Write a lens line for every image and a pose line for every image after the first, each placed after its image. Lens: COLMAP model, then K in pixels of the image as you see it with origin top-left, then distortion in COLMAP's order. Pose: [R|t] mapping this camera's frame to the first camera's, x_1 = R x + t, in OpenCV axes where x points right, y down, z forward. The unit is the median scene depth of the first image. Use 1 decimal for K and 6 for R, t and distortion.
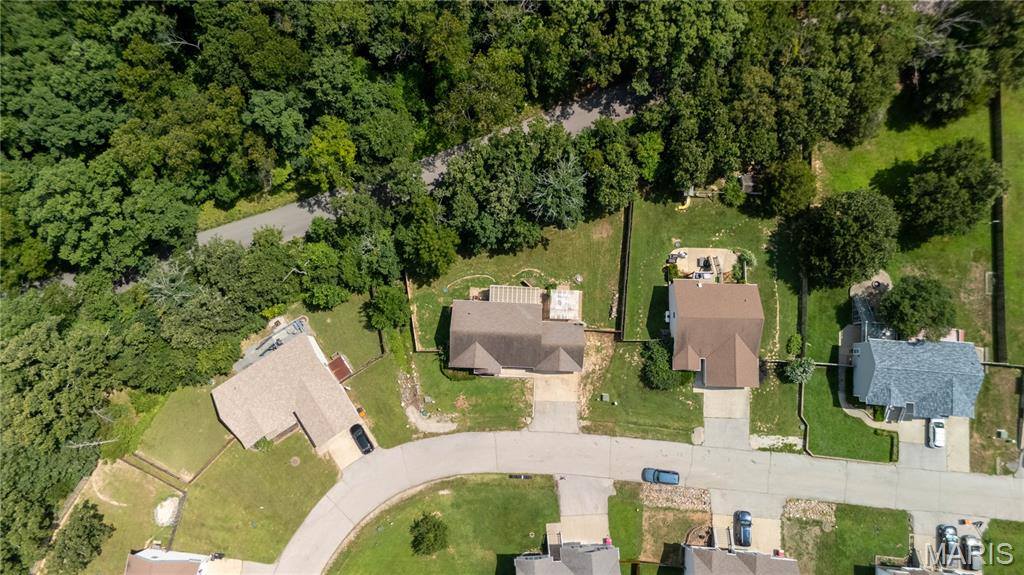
lens RADIAL K [[757.5, 0, 509.1], [0, 757.5, 290.9], [0, 0, 1]] dist [0.068488, -0.065740]
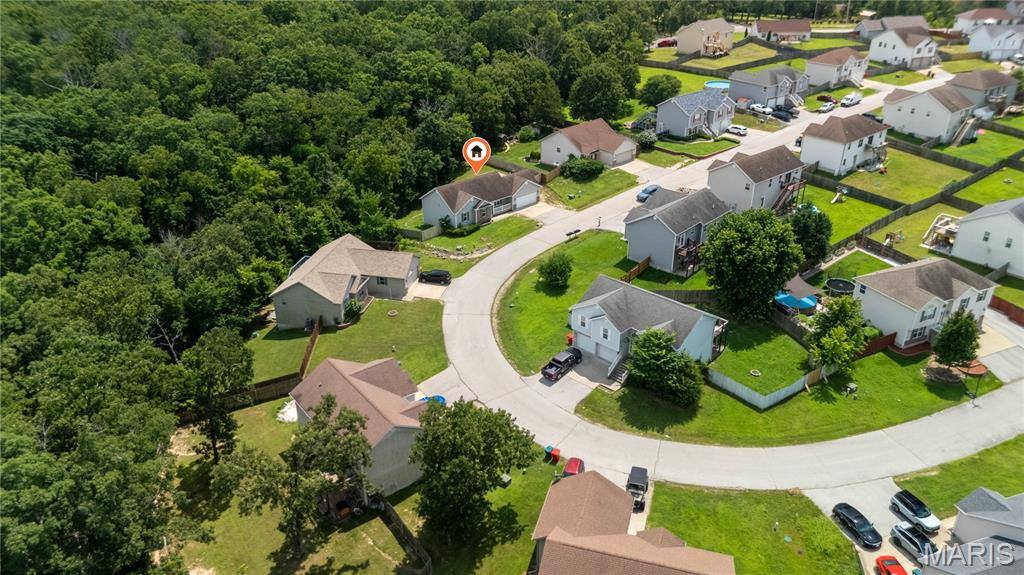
lens RADIAL K [[757.5, 0, 513.5], [0, 757.5, 288.8], [0, 0, 1]] dist [0.068488, -0.065740]
pose [[0.711089, -0.332610, 0.619454, -0.721685], [0.698760, 0.432071, -0.570131, 0.816048], [-0.078017, 0.838263, 0.539655, 0.482260]]
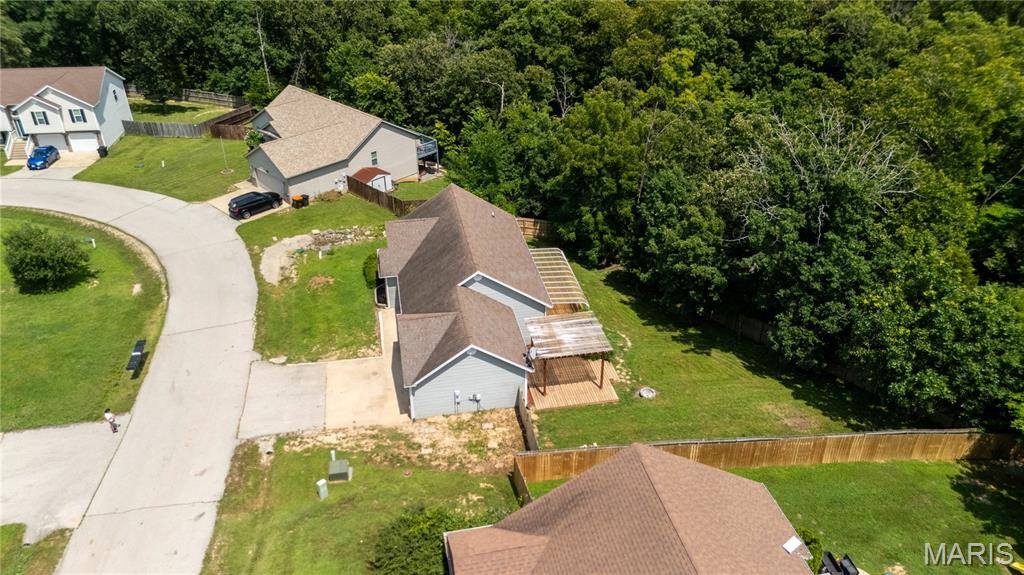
lens RADIAL K [[757.5, 0, 510.9], [0, 757.5, 285.7], [0, 0, 1]] dist [0.068488, -0.065740]
pose [[0.227974, 0.499828, -0.835584, 0.385087], [-0.965791, 0.225020, -0.128897, 0.091850], [0.123597, 0.836384, 0.534027, 0.755049]]
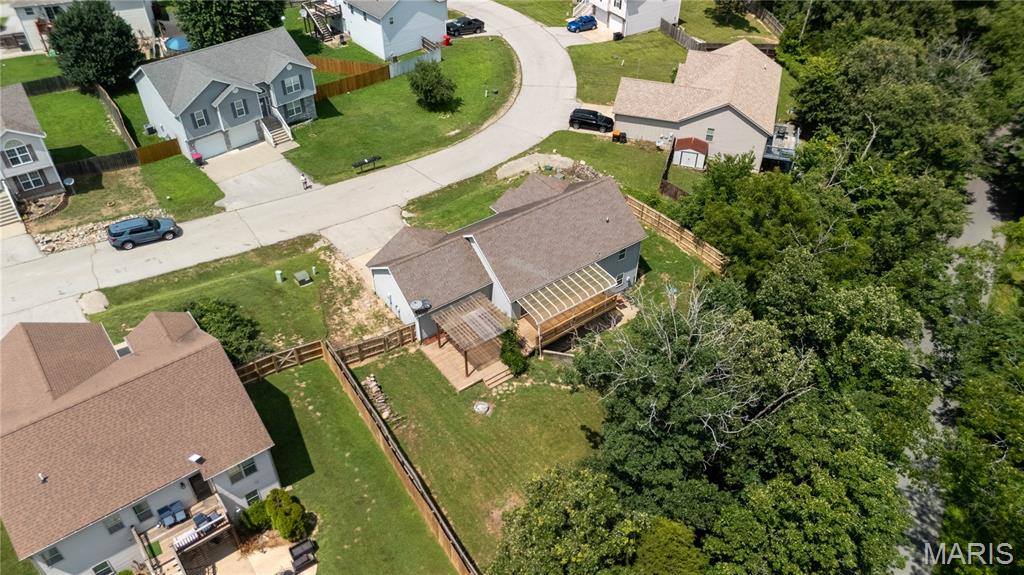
lens RADIAL K [[757.5, 0, 513.7], [0, 757.5, 288.8], [0, 0, 1]] dist [0.068488, -0.065740]
pose [[-0.778775, 0.399804, -0.483390, 0.266794], [-0.623447, -0.407985, 0.666979, -0.294898], [0.069445, 0.820795, 0.566985, 0.718830]]
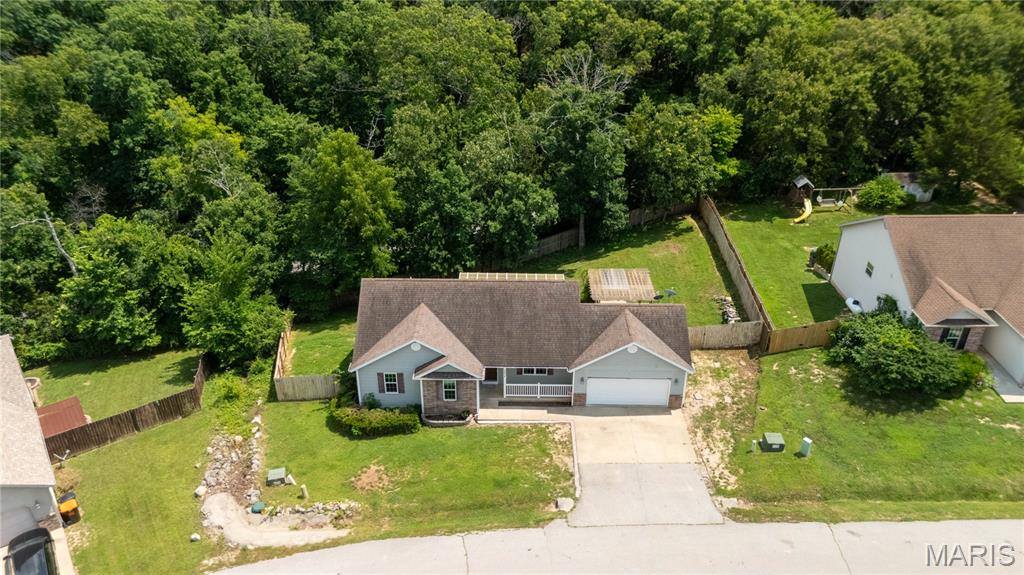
lens RADIAL K [[757.5, 0, 512.2], [0, 757.5, 287.5], [0, 0, 1]] dist [0.068488, -0.065740]
pose [[0.999364, -0.019528, 0.029846, -0.006491], [0.035578, 0.604931, -0.795483, 0.379536], [-0.002521, 0.796038, 0.605241, 0.717550]]
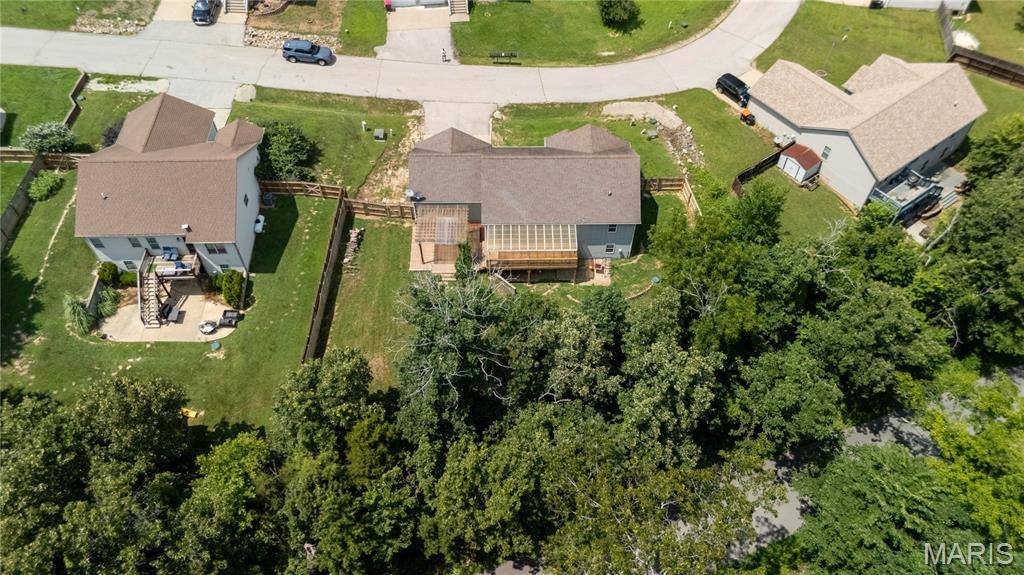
lens RADIAL K [[757.5, 0, 507.3], [0, 757.5, 291.4], [0, 0, 1]] dist [0.068488, -0.065740]
pose [[-0.998694, 0.037487, -0.034723, 0.045978], [-0.051067, -0.708931, 0.703427, -0.410837], [0.001753, 0.704281, 0.709919, 0.632355]]
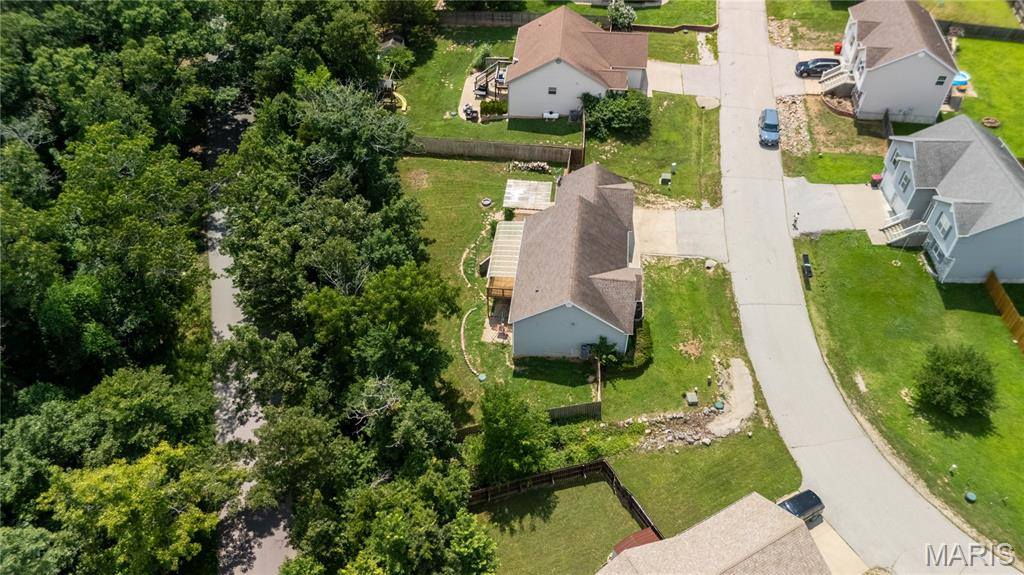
lens RADIAL K [[757.5, 0, 508.0], [0, 757.5, 287.0], [0, 0, 1]] dist [0.068488, -0.065740]
pose [[0.072852, -0.710126, 0.700295, -0.430736], [0.989566, 0.138981, 0.037988, -0.012405], [-0.124304, 0.690221, 0.712842, 0.593159]]
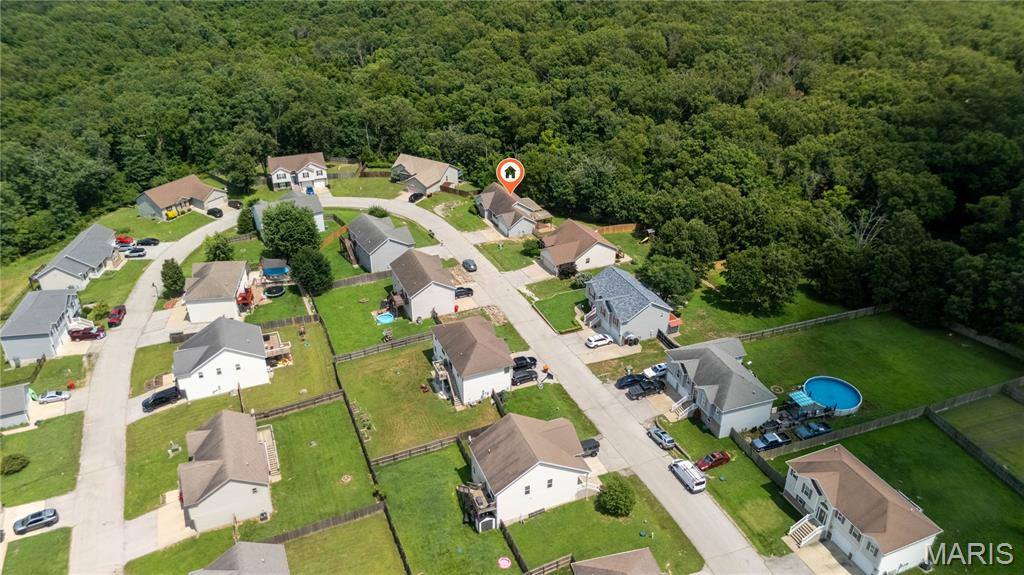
lens RADIAL K [[757.5, 0, 512.2], [0, 757.5, 290.0], [0, 0, 1]] dist [0.068488, -0.065740]
pose [[0.463428, 0.440806, -0.768717, 1.317555], [-0.879396, 0.335560, -0.337731, 0.651884], [0.109077, 0.832520, 0.543151, 0.263594]]
